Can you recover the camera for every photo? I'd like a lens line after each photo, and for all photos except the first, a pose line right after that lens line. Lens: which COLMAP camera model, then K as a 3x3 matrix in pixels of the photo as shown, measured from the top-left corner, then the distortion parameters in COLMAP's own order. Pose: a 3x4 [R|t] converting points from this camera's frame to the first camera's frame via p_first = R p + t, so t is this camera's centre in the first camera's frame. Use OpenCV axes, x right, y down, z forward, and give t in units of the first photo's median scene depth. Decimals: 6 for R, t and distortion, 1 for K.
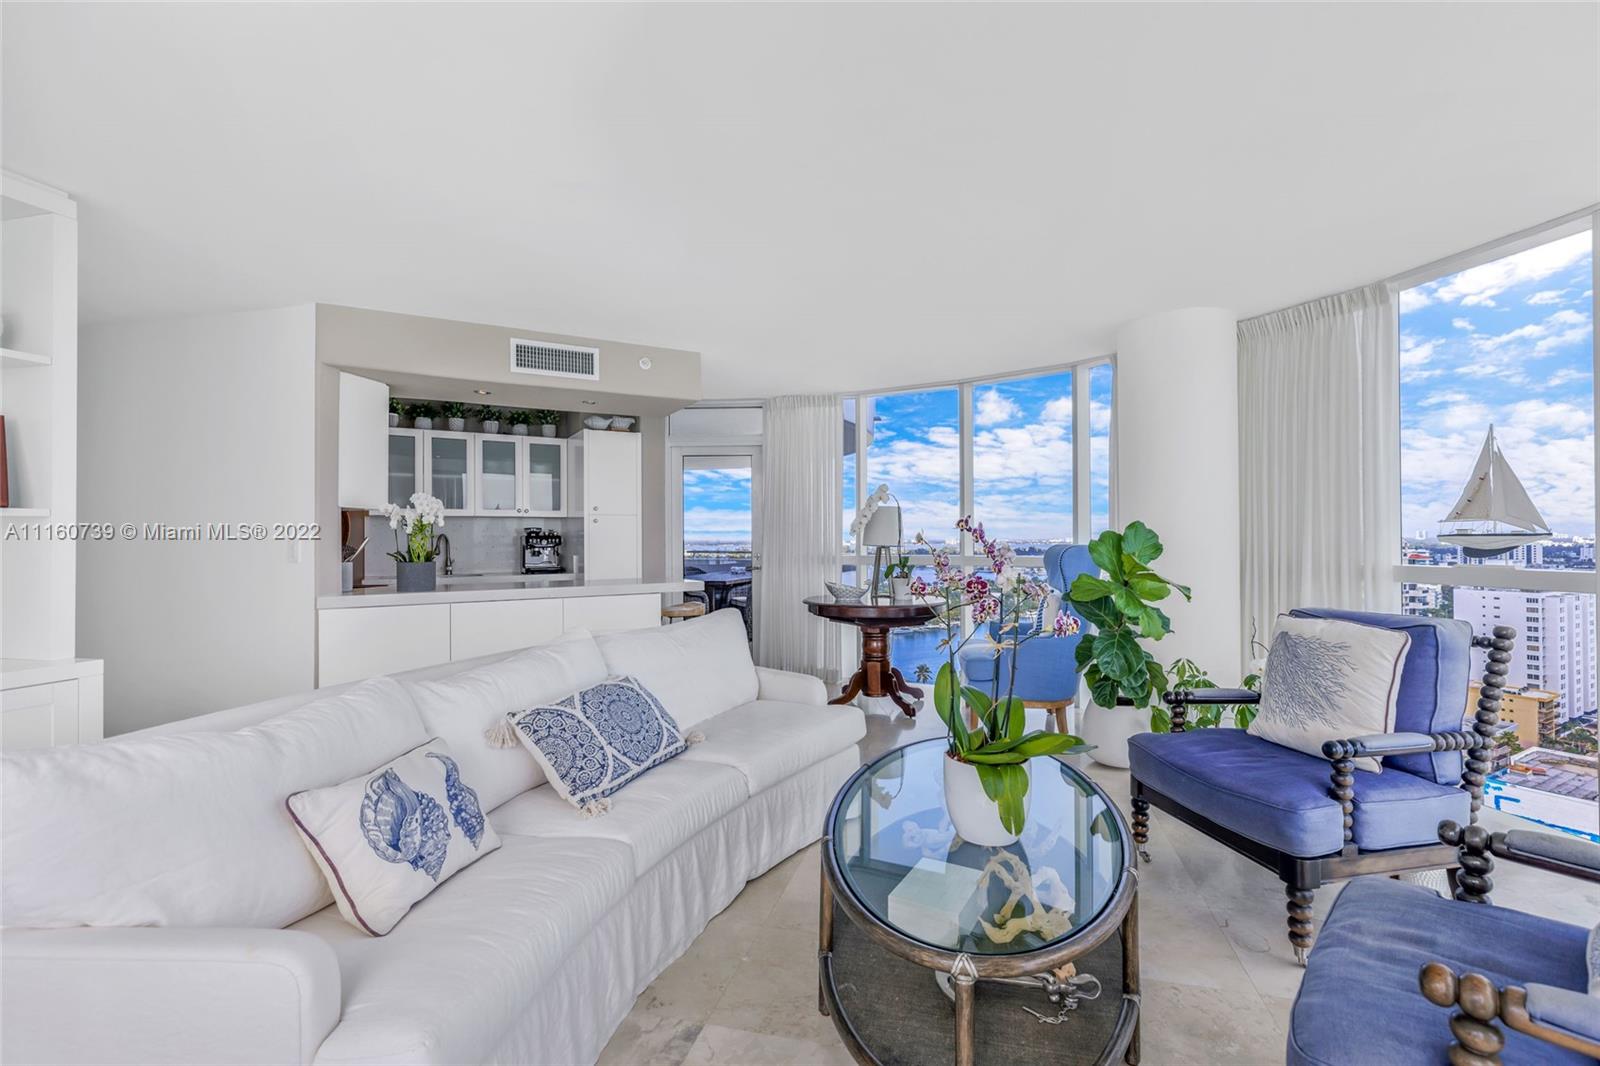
lens RADIAL K [[725.3, 0, 800.0], [0, 725.3, 533.0], [0, 0, 1]] dist [0.004492, -0.000220]
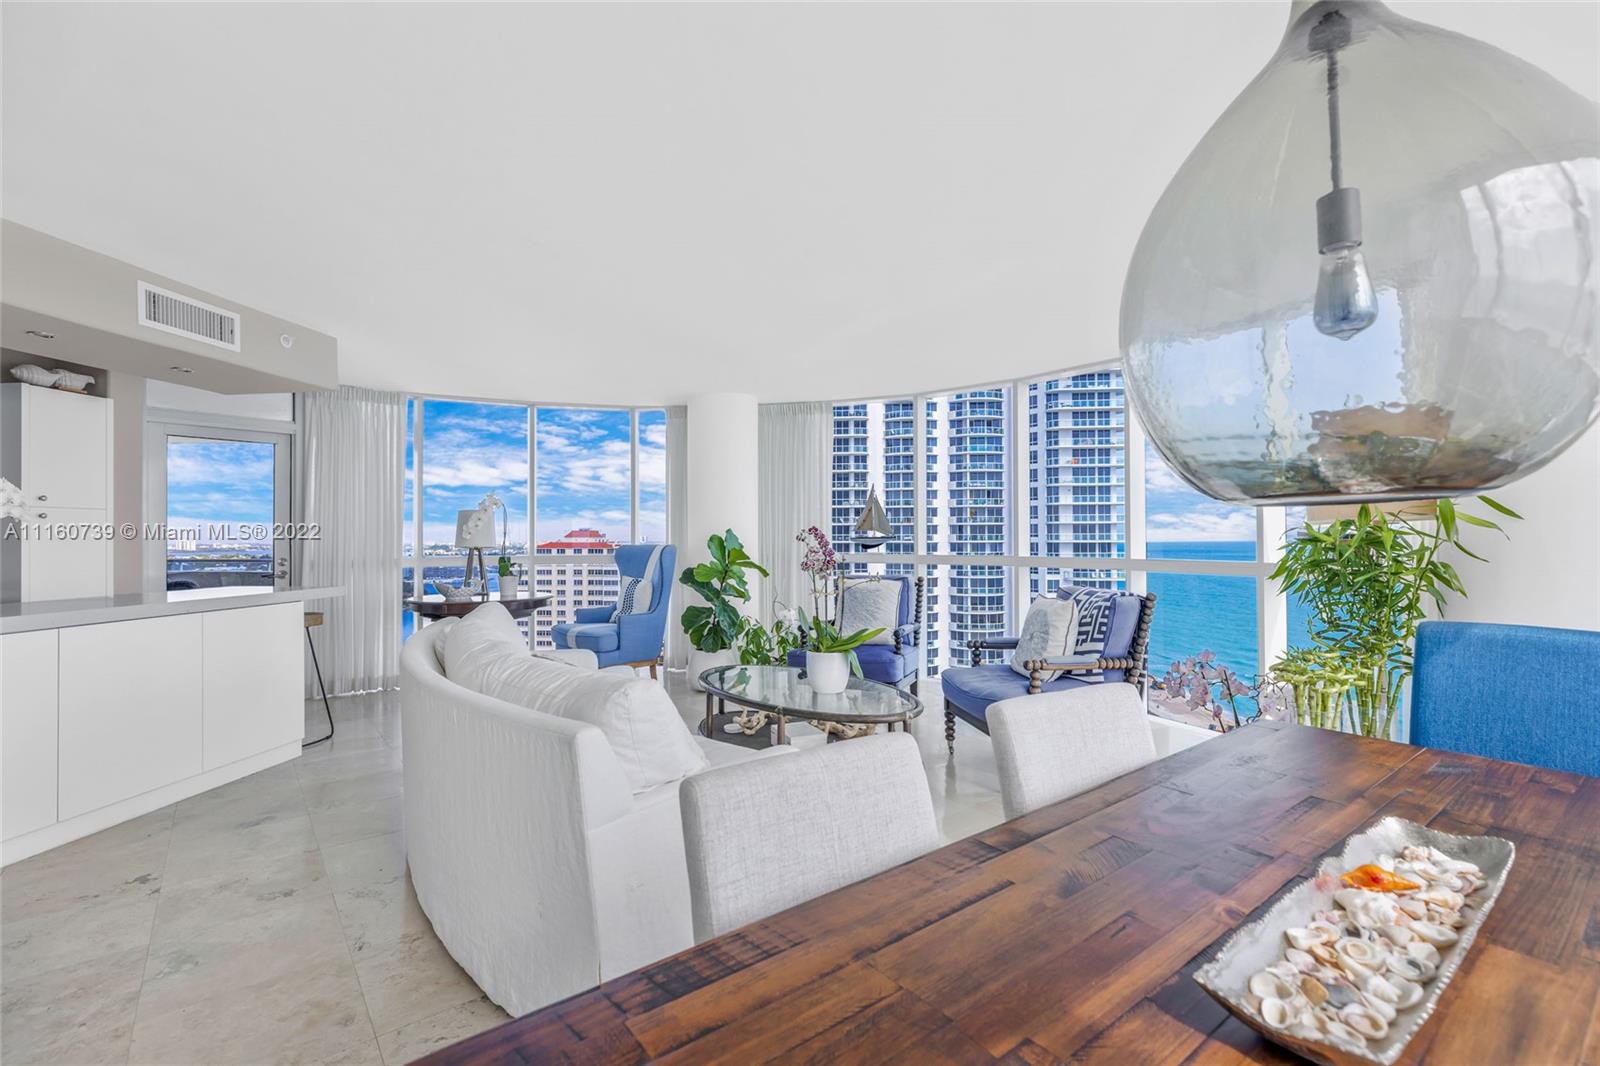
lens RADIAL K [[725.3, 0, 800.0], [0, 725.3, 533.0], [0, 0, 1]] dist [0.004492, -0.000220]
pose [[0.603367, 0.008640, 0.797417, -0.521761], [-0.003719, 0.999961, -0.008021, 0.005817], [-0.797455, 0.001874, 0.603375, -0.035852]]
